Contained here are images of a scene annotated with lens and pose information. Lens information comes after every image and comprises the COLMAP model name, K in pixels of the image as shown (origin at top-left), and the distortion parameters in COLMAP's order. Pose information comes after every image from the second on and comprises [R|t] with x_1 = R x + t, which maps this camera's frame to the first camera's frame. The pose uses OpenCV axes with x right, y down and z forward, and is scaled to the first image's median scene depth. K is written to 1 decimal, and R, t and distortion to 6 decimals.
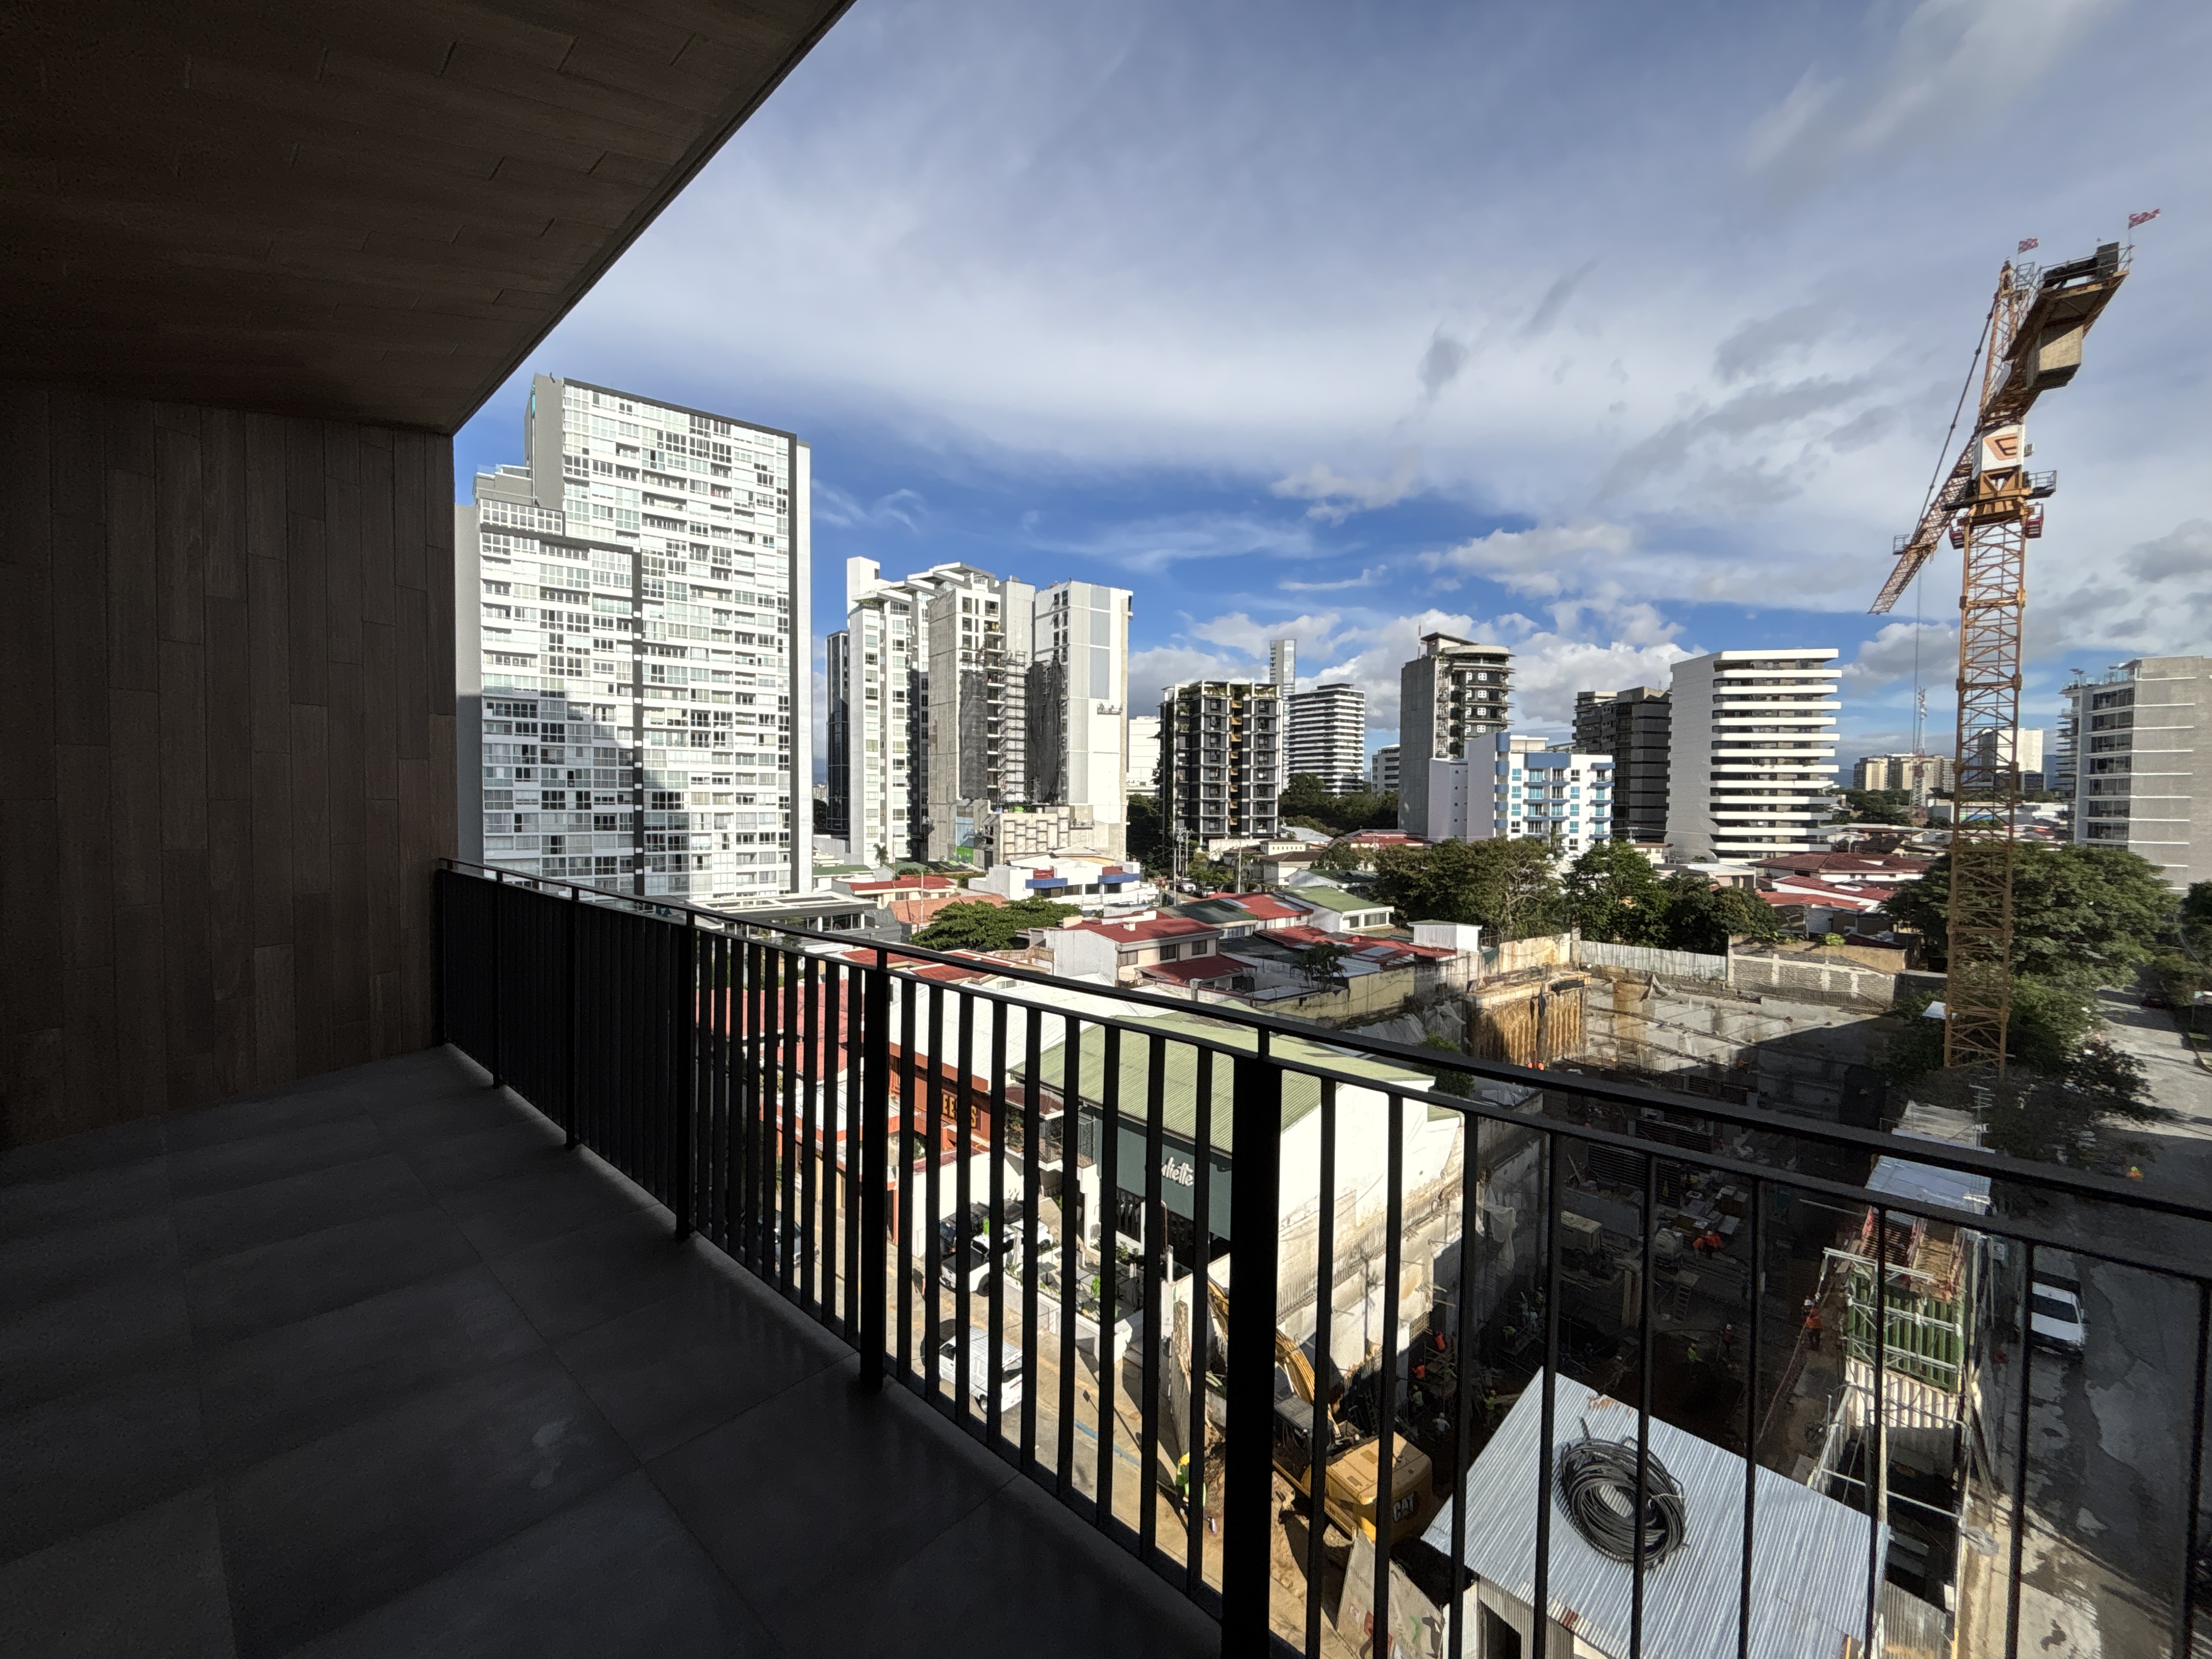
lens RADIAL K [[895.8, 0, 1095.4], [0, 895.8, 826.0], [0, 0, 1]] dist [-0.010406, 0.006882]
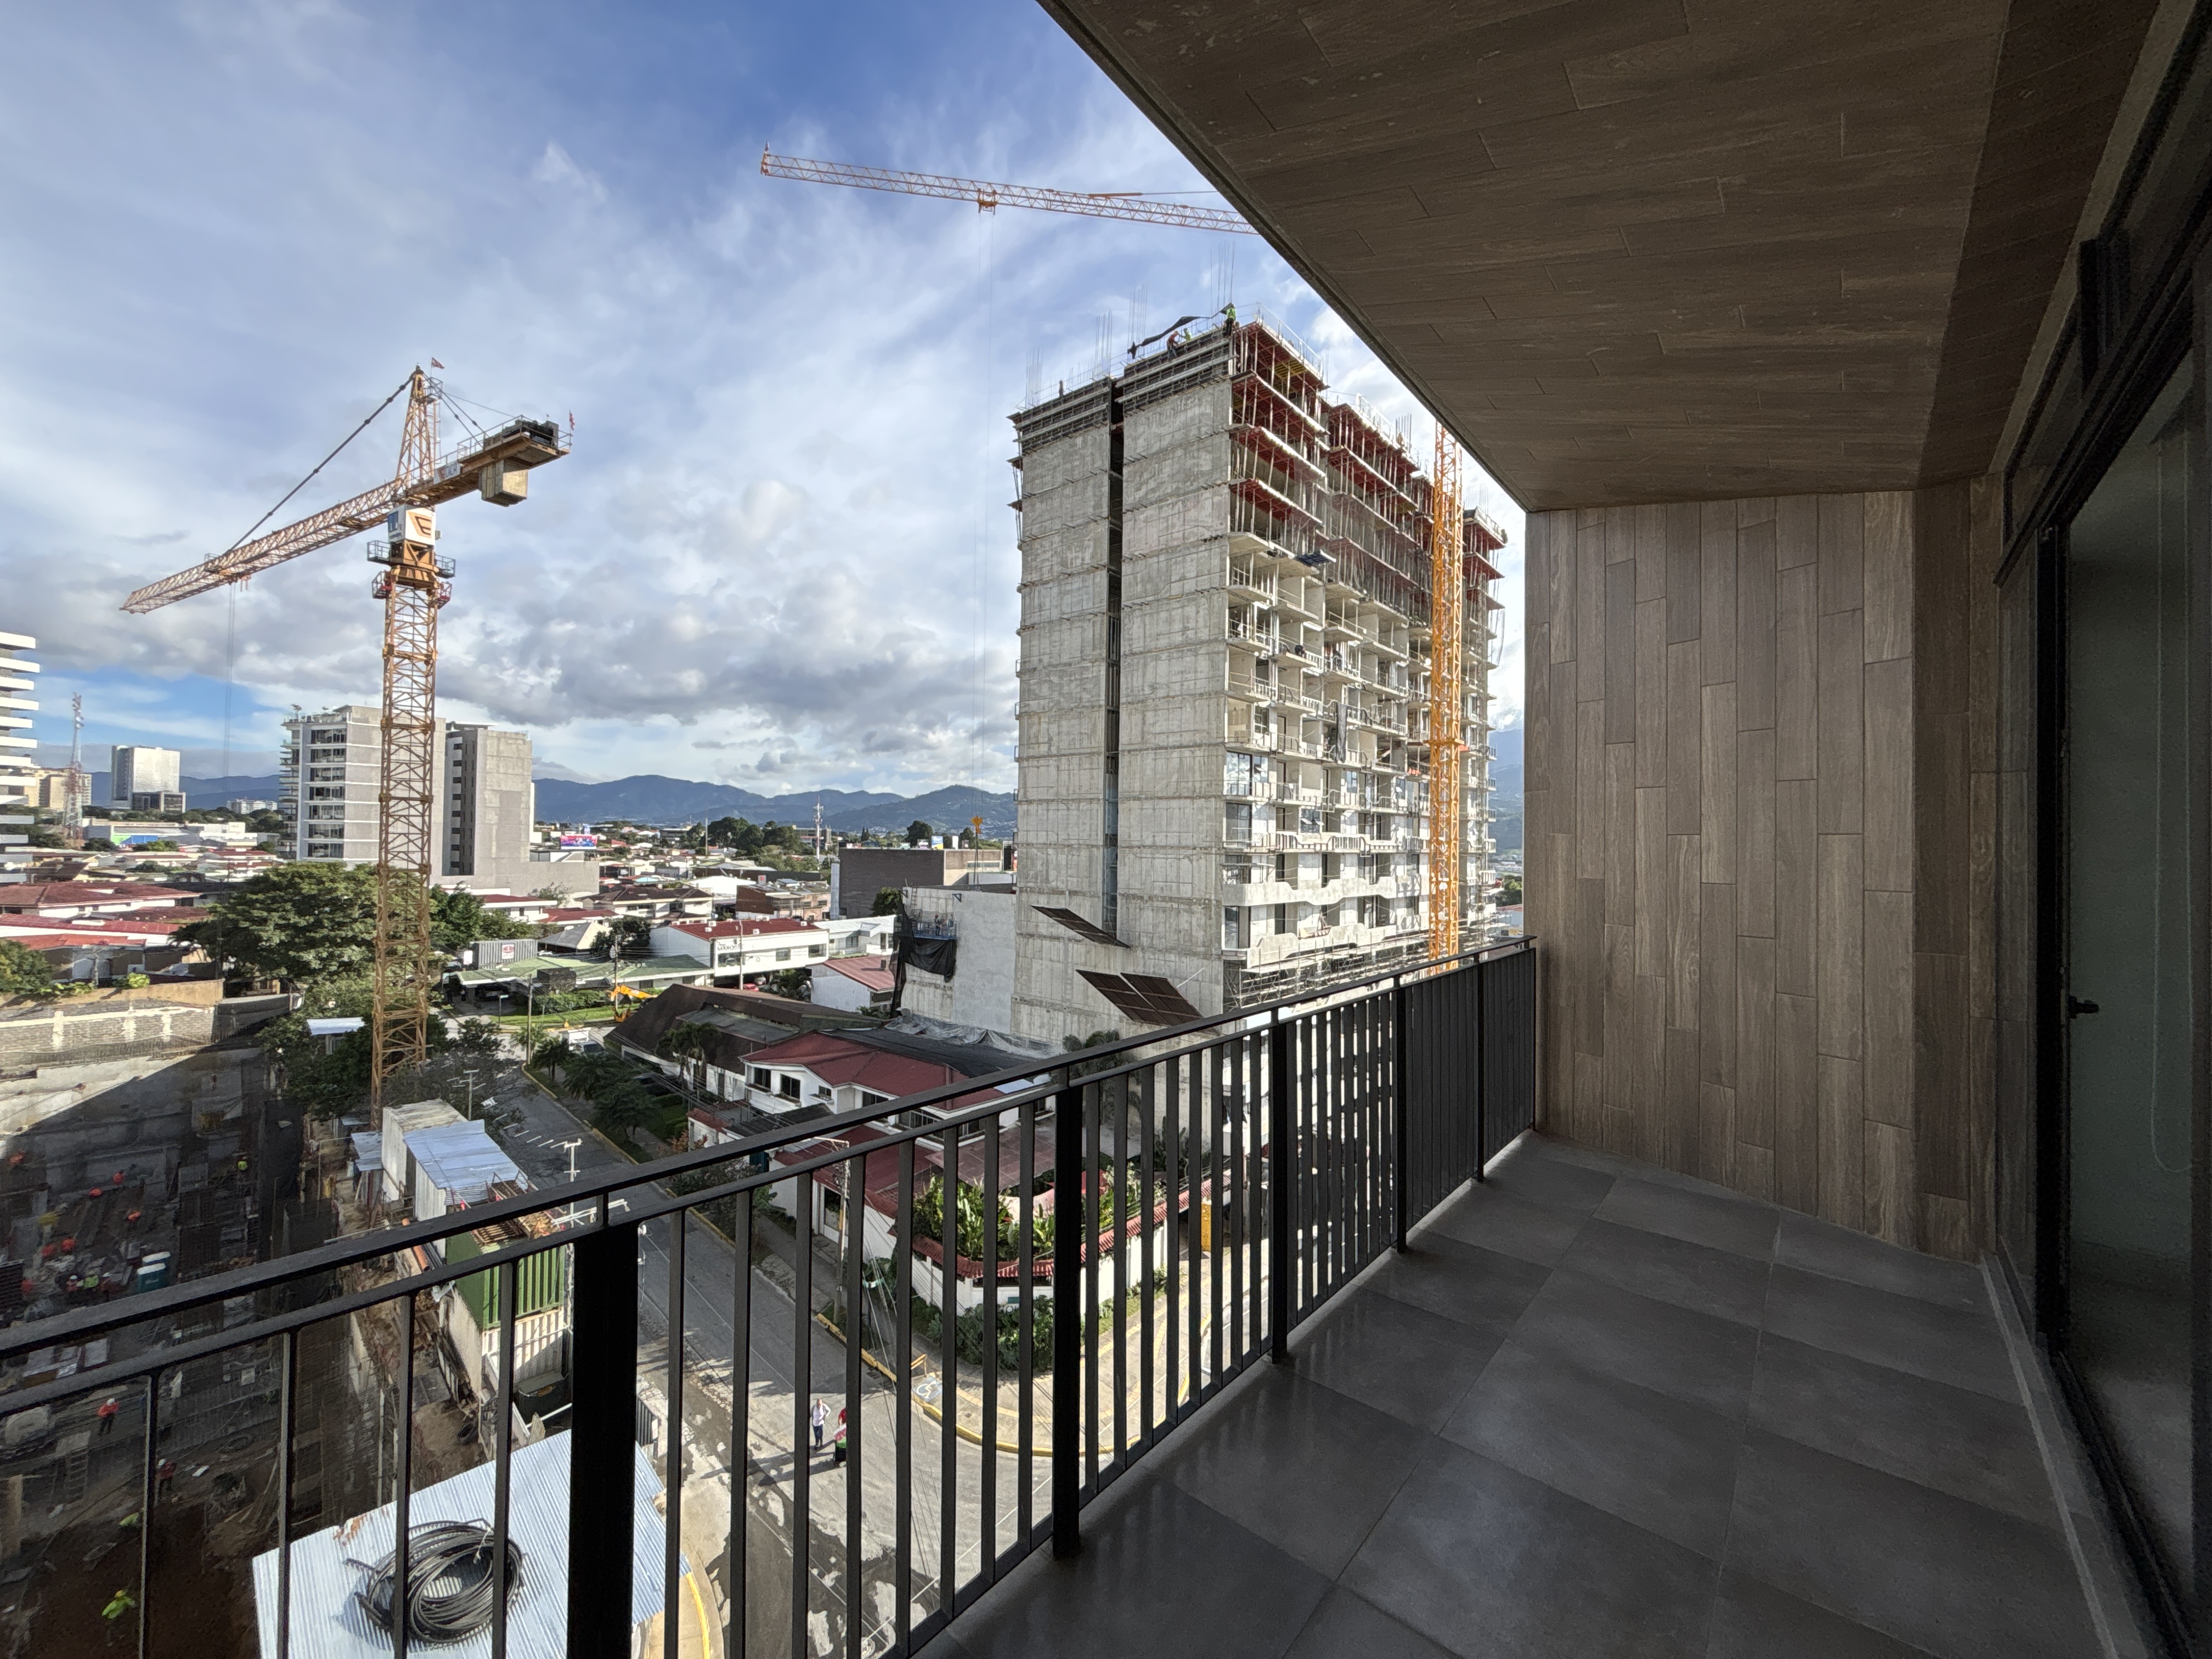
lens RADIAL K [[883.3, 0, 1106.0], [0, 883.3, 829.5], [0, 0, 1]] dist [0.022719, -0.009497]
pose [[-0.047390, 0.004305, 0.998867, -0.094831], [0.014178, 0.999893, -0.003636, -0.004961], [-0.998776, 0.013990, -0.047446, 0.085070]]
